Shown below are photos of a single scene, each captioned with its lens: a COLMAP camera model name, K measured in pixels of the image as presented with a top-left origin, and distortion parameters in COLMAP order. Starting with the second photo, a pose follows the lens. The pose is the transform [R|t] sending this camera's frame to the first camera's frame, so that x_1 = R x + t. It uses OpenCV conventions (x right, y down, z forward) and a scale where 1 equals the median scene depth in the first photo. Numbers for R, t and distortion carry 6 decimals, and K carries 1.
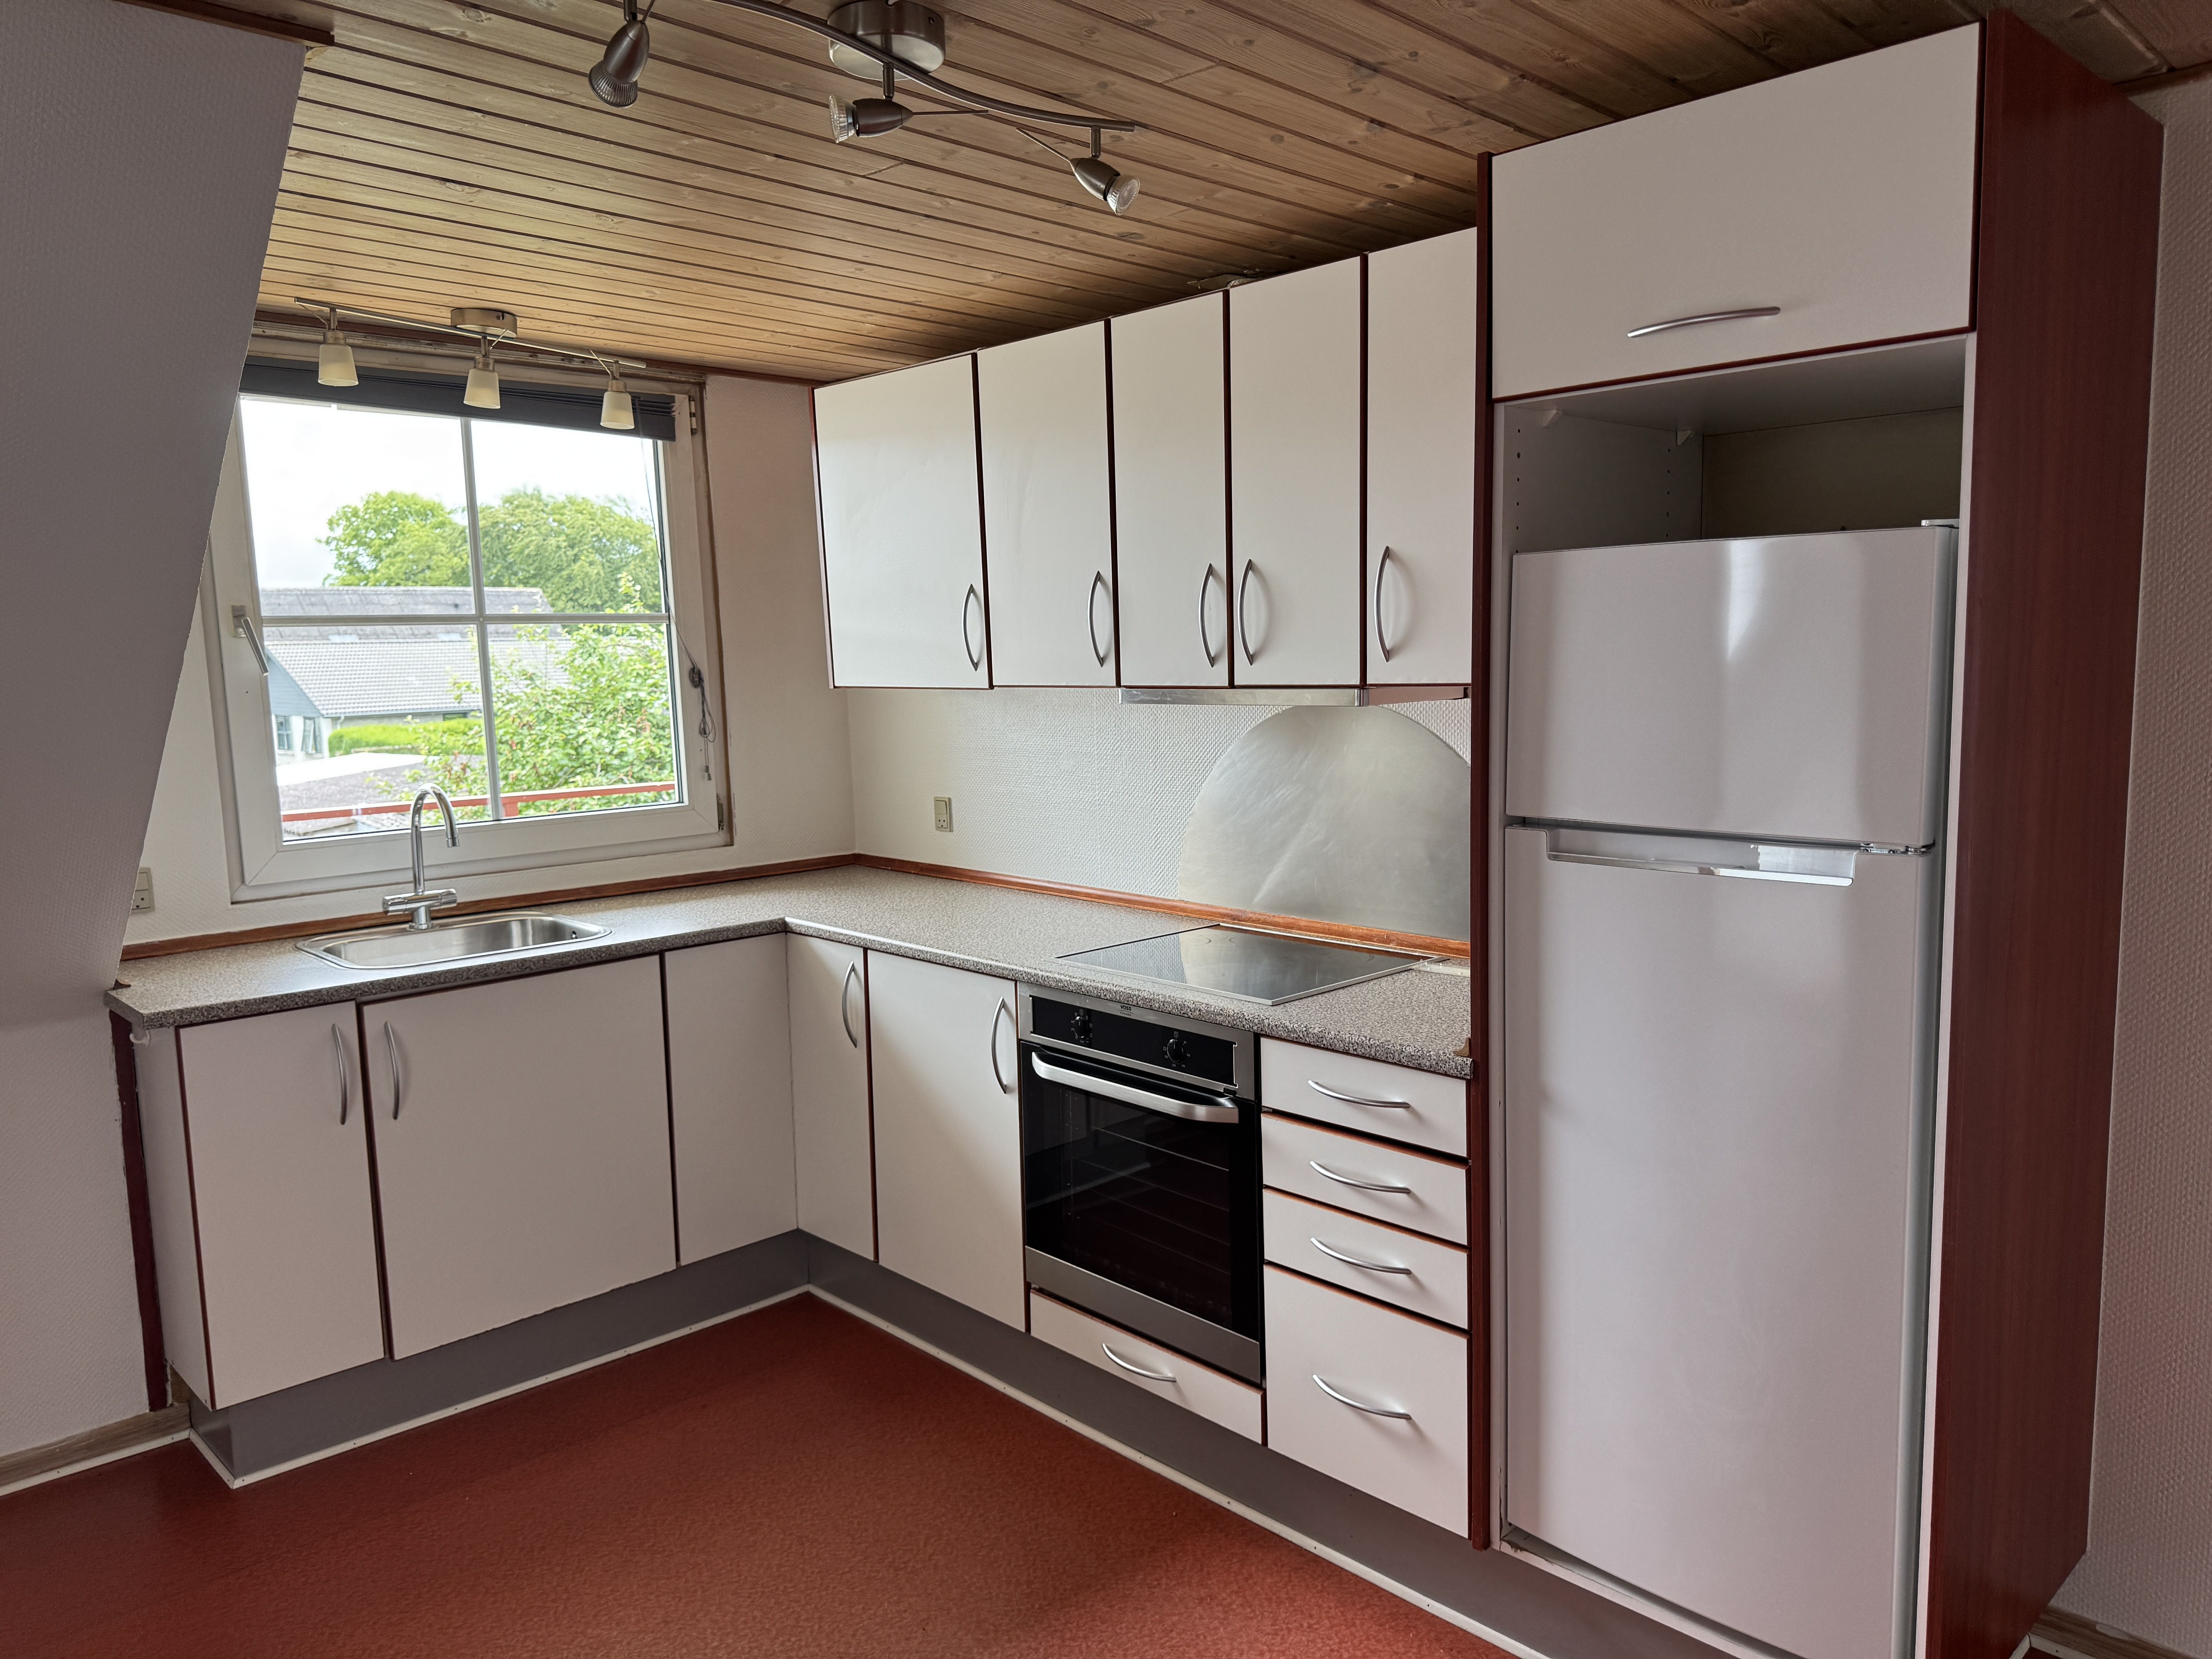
lens RADIAL K [[1600.1, 0, 1113.2], [0, 1600.1, 823.3], [0, 0, 1]] dist [0.047547, -0.030240]
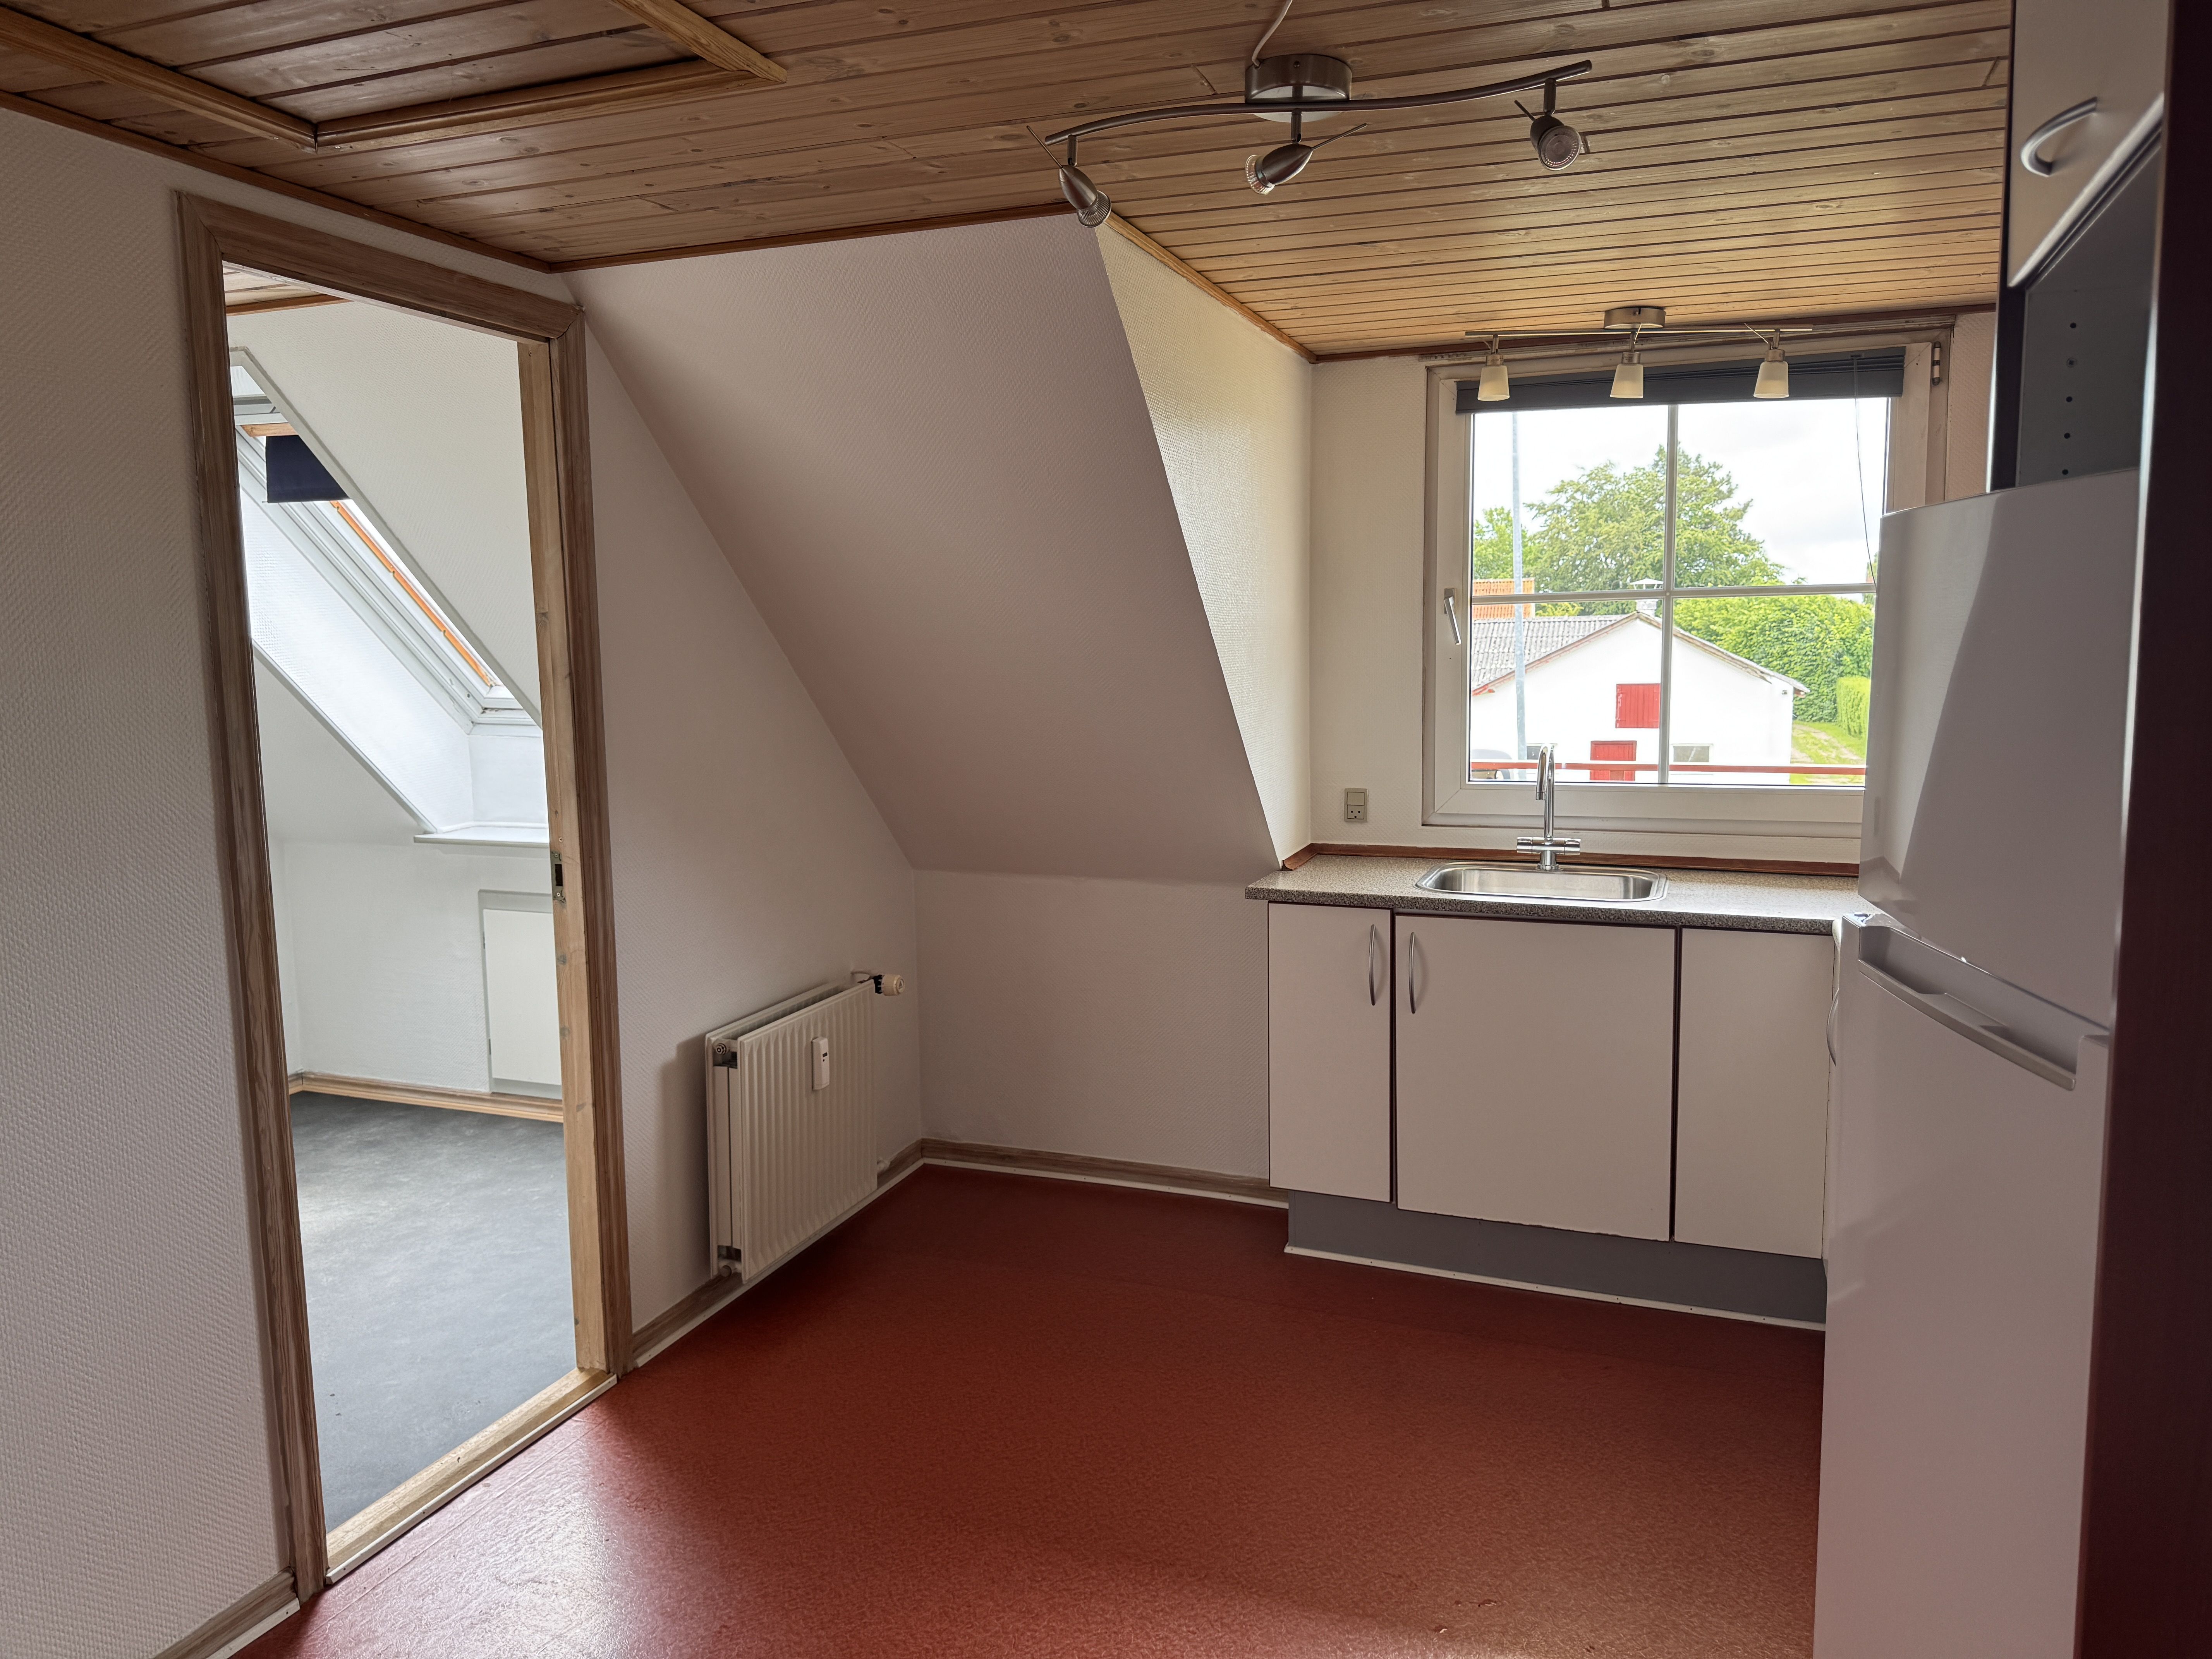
lens RADIAL K [[1600.1, 0, 1068.6], [0, 1600.1, 823.3], [0, 0, 1]] dist [0.047547, -0.030240]
pose [[0.416257, 0.127235, -0.900301, 0.461875], [-0.102792, 0.990398, 0.092441, -0.038433], [0.903418, 0.054064, 0.425339, 0.223633]]
